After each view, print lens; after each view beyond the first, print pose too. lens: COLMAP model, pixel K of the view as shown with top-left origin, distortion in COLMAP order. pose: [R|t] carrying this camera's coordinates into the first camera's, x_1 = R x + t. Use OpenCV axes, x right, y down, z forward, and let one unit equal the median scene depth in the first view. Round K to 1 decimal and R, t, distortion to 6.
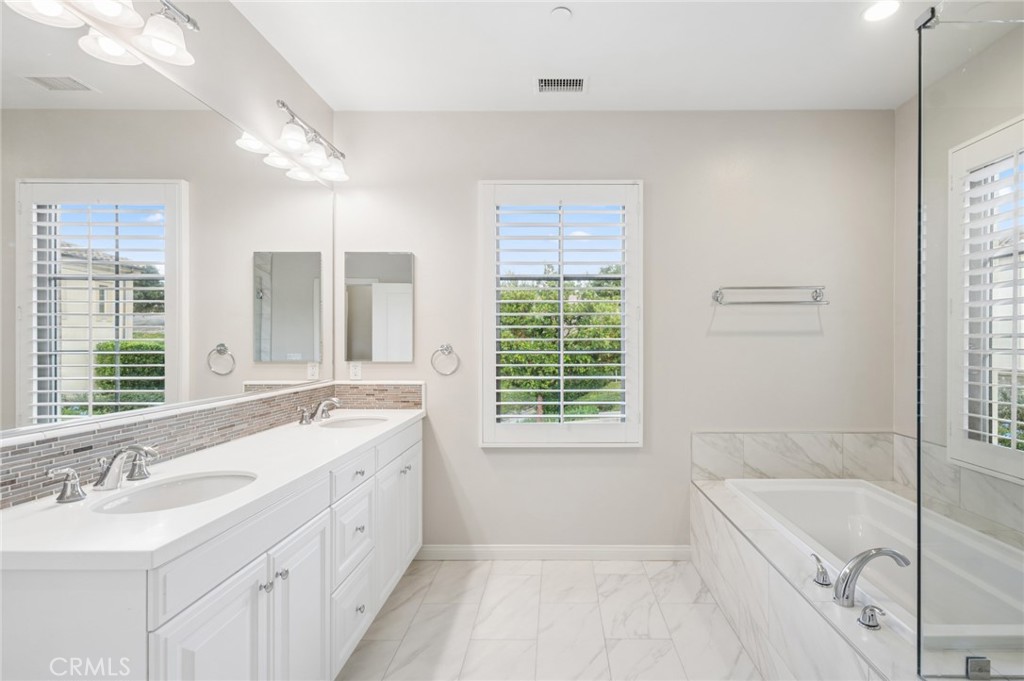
lens RADIAL K [[473.1, 0, 517.3], [0, 473.1, 345.1], [0, 0, 1]] dist [0.001372, -0.000478]
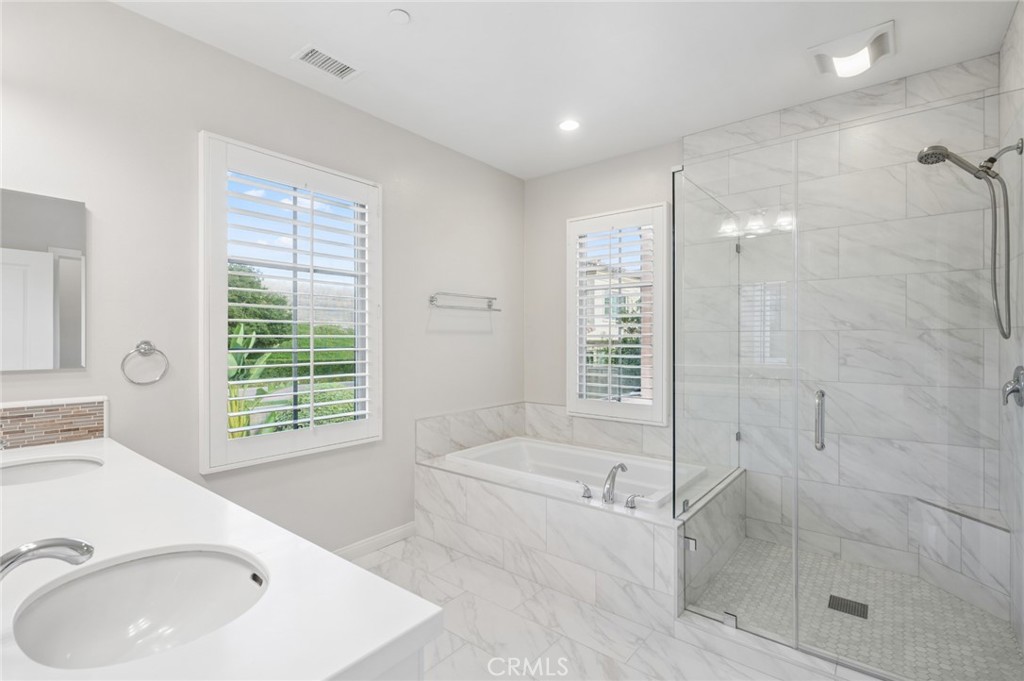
lens RADIAL K [[473.1, 0, 516.0], [0, 473.1, 339.4], [0, 0, 1]] dist [0.001372, -0.000478]
pose [[0.623949, 0.002093, 0.781462, -0.362170], [0.003403, 0.999980, -0.005395, 0.000749], [-0.781458, 0.006025, 0.623929, 0.113209]]
